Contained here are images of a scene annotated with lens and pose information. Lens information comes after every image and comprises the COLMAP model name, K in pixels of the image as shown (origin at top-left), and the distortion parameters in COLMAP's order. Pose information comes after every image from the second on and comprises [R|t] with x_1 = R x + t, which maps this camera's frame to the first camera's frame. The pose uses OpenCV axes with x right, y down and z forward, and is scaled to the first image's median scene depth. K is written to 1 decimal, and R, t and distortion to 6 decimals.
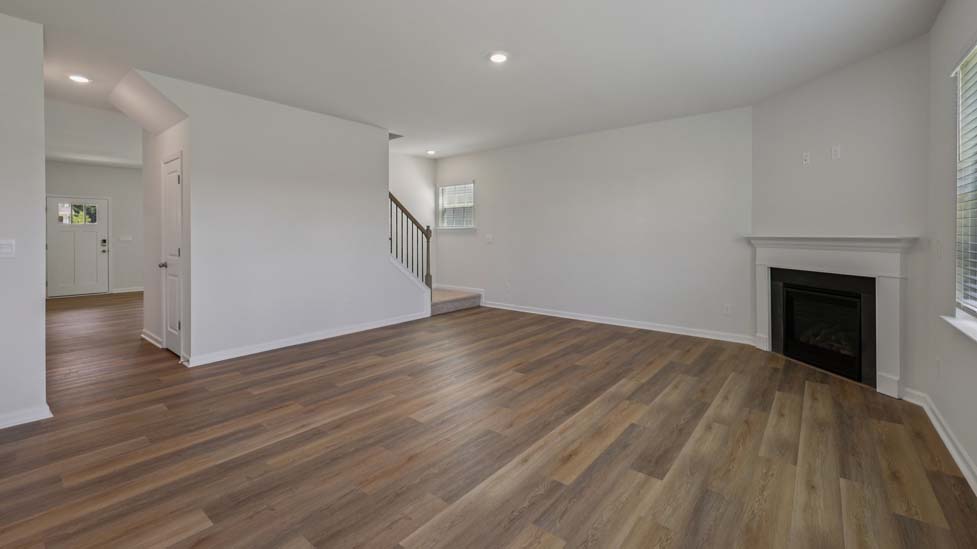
lens RADIAL K [[405.7, 0, 486.3], [0, 405.7, 265.8], [0, 0, 1]] dist [-0.010591, 0.000327]
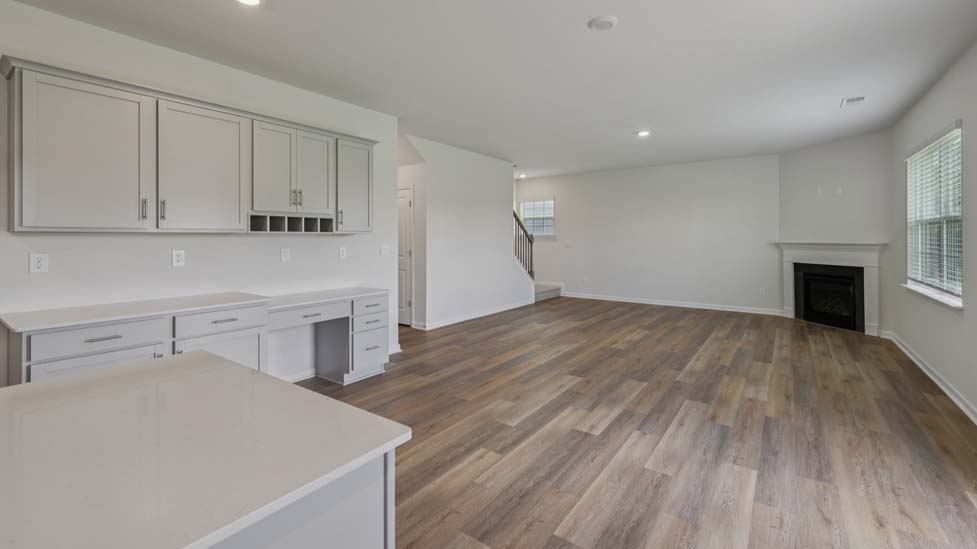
lens RADIAL K [[405.7, 0, 489.7], [0, 405.7, 266.4], [0, 0, 1]] dist [-0.010591, 0.000327]
pose [[0.998599, -0.003762, 0.052788, -0.534572], [0.004324, 0.999935, -0.010535, 0.028883], [-0.052745, 0.010749, 0.998550, -0.469489]]
